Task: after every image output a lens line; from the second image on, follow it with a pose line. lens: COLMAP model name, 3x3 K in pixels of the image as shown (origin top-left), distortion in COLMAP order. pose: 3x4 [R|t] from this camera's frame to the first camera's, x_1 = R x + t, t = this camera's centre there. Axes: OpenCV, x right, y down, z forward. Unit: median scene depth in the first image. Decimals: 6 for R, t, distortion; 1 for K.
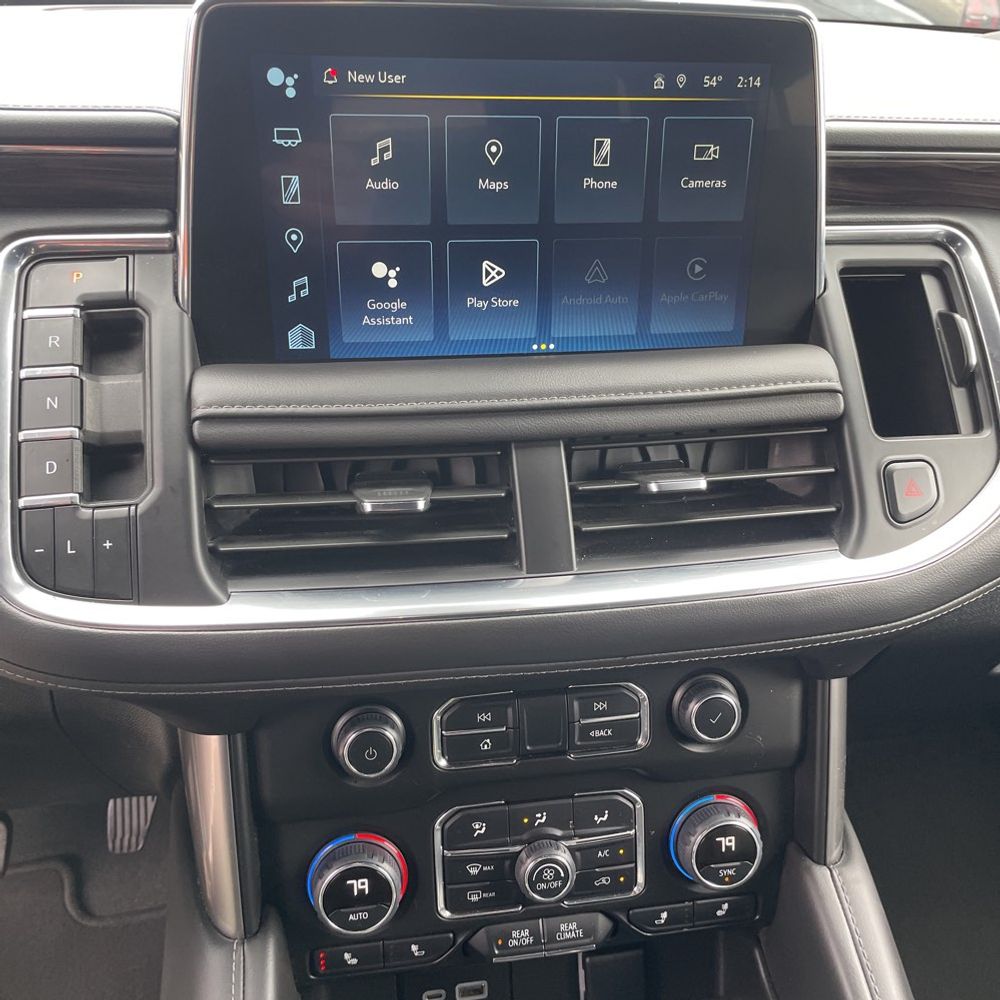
lens RADIAL K [[1006.7, 0, 482.5], [0, 1006.7, 494.6], [0, 0, 1]] dist [0.098425, -0.126577]
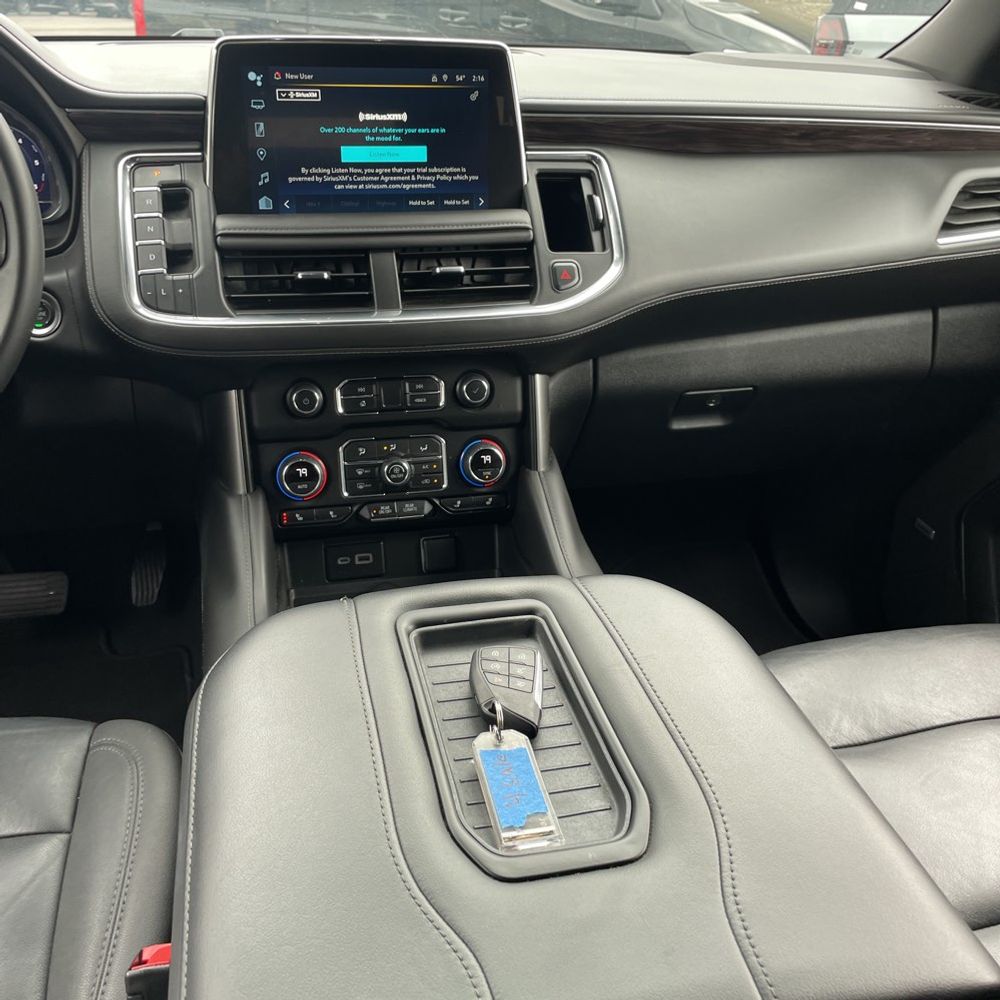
lens RADIAL K [[1029.9, 0, 469.1], [0, 1029.9, 499.2], [0, 0, 1]] dist [0.104330, -0.184129]
pose [[0.998550, -0.028229, 0.045836, 0.118684], [0.029349, 0.999282, -0.023955, 0.505358], [-0.045127, 0.025265, 0.998662, -1.103628]]
